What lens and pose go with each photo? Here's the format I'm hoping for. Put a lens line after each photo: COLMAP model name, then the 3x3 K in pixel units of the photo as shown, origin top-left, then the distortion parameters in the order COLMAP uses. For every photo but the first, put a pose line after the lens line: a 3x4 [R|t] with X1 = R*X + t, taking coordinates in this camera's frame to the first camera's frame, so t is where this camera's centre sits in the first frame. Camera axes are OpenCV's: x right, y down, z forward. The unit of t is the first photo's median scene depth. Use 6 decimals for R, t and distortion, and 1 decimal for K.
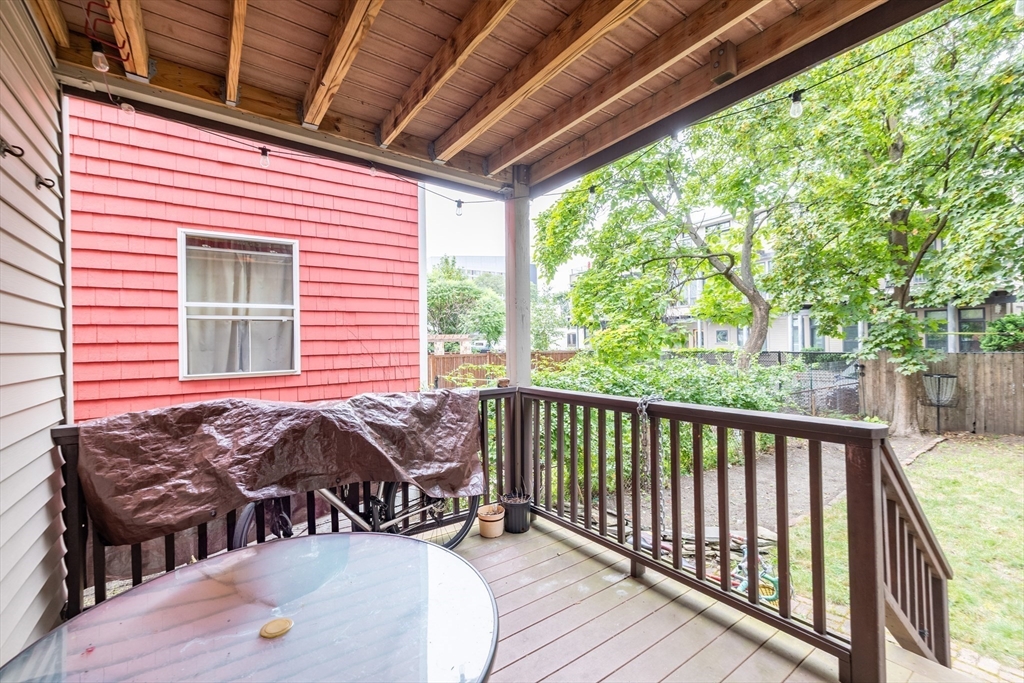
lens RADIAL K [[430.7, 0, 511.6], [0, 430.7, 341.0], [0, 0, 1]] dist [0.000045, 0.000096]
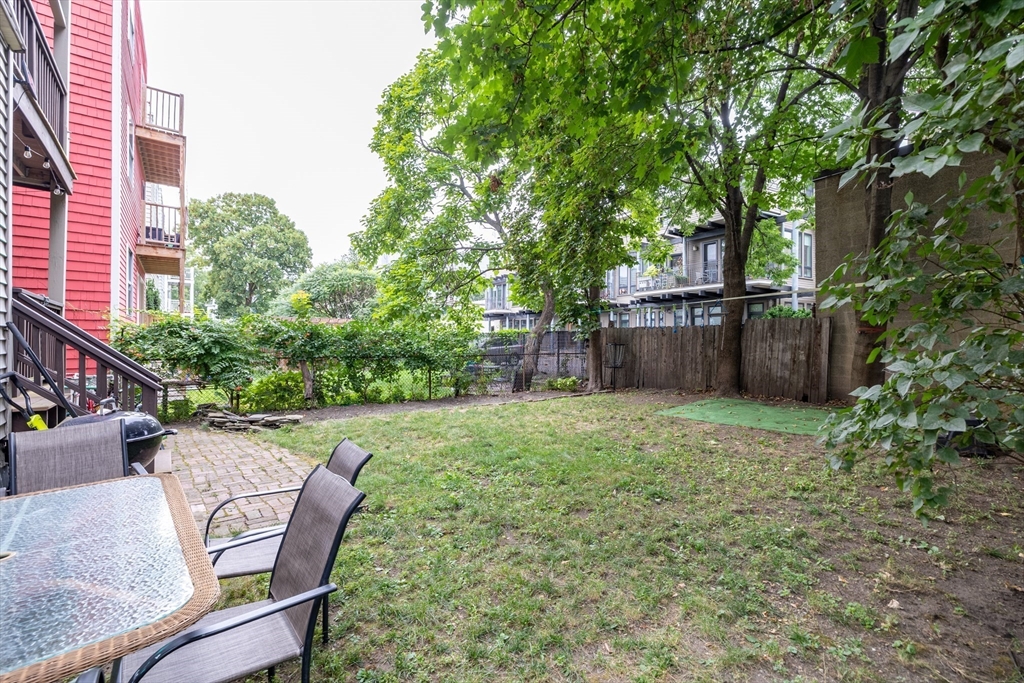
lens RADIAL K [[430.7, 0, 509.0], [0, 430.7, 343.7], [0, 0, 1]] dist [0.000045, 0.000096]
pose [[0.998659, 0.018430, 0.048370, 0.618718], [-0.019020, 0.999750, 0.011763, 0.070701], [-0.048141, -0.012667, 0.998760, -0.293842]]
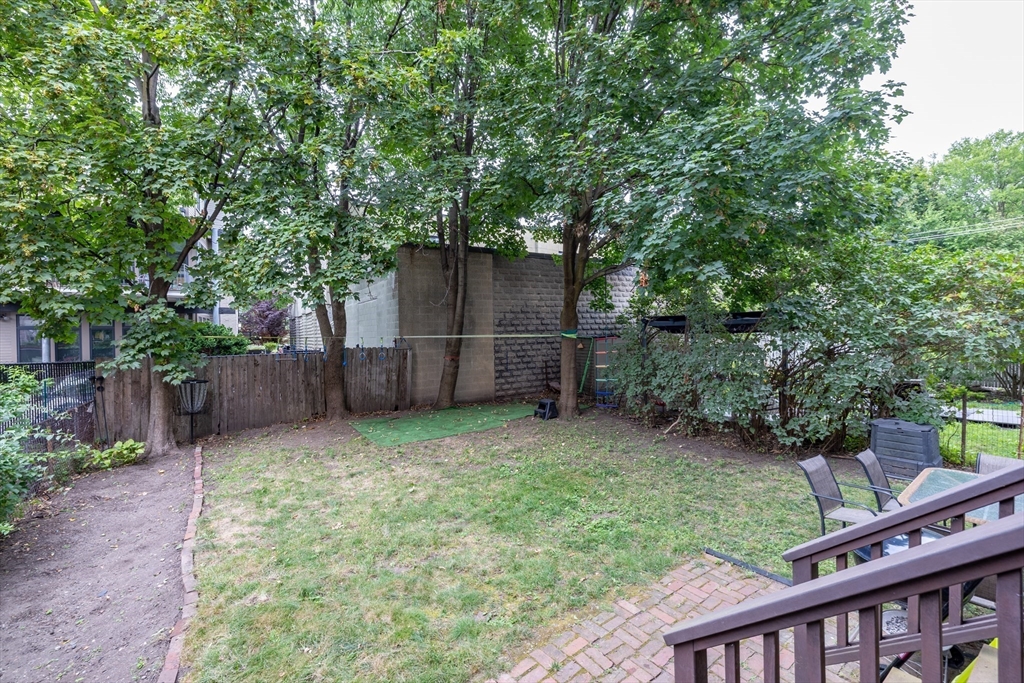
lens RADIAL K [[430.7, 0, 507.4], [0, 430.7, 341.1], [0, 0, 1]] dist [0.000045, 0.000096]
pose [[0.003768, 0.006209, 0.999974, 0.043848], [0.007982, 0.999949, -0.006239, 0.002210], [-0.999961, 0.008005, 0.003718, 0.306678]]
